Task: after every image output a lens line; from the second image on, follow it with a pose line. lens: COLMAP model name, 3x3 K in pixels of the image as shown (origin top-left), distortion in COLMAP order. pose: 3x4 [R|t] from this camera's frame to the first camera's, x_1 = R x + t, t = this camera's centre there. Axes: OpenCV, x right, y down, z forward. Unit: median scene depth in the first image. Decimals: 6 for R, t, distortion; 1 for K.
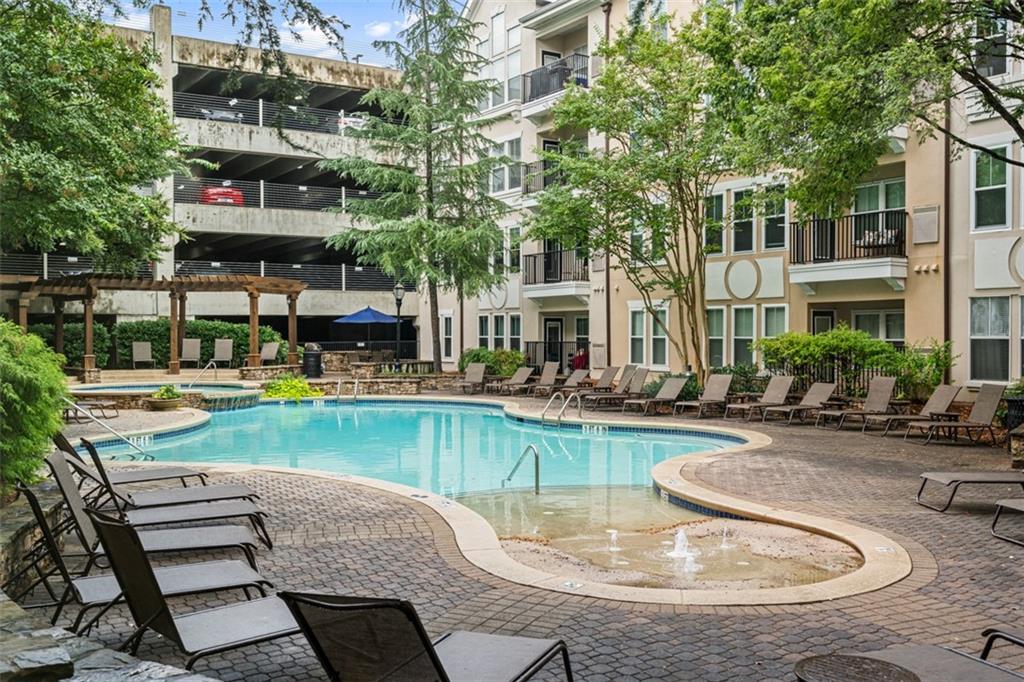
lens RADIAL K [[994.6, 0, 513.9], [0, 994.6, 341.4], [0, 0, 1]] dist [-0.003577, 0.000000]
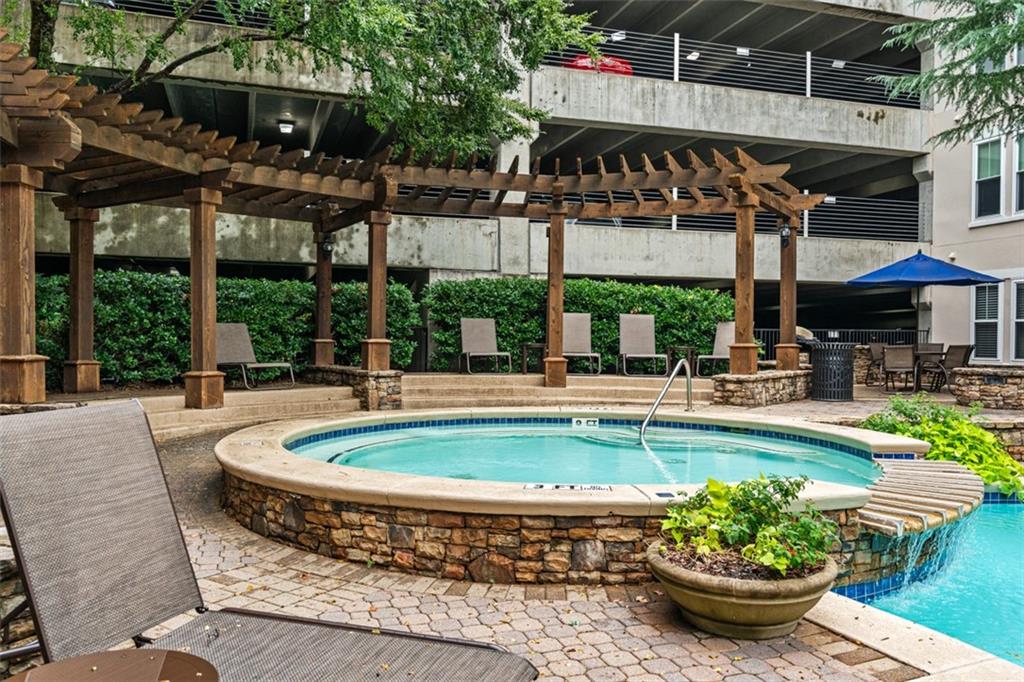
lens RADIAL K [[793.9, 0, 511.5], [0, 793.9, 342.1], [0, 0, 1]] dist [0.012882, 0.001076]
pose [[0.969404, 0.011296, -0.245210, -0.259841], [-0.012988, 0.999902, -0.005284, 0.014457], [0.245126, 0.008307, 0.969456, 0.616868]]
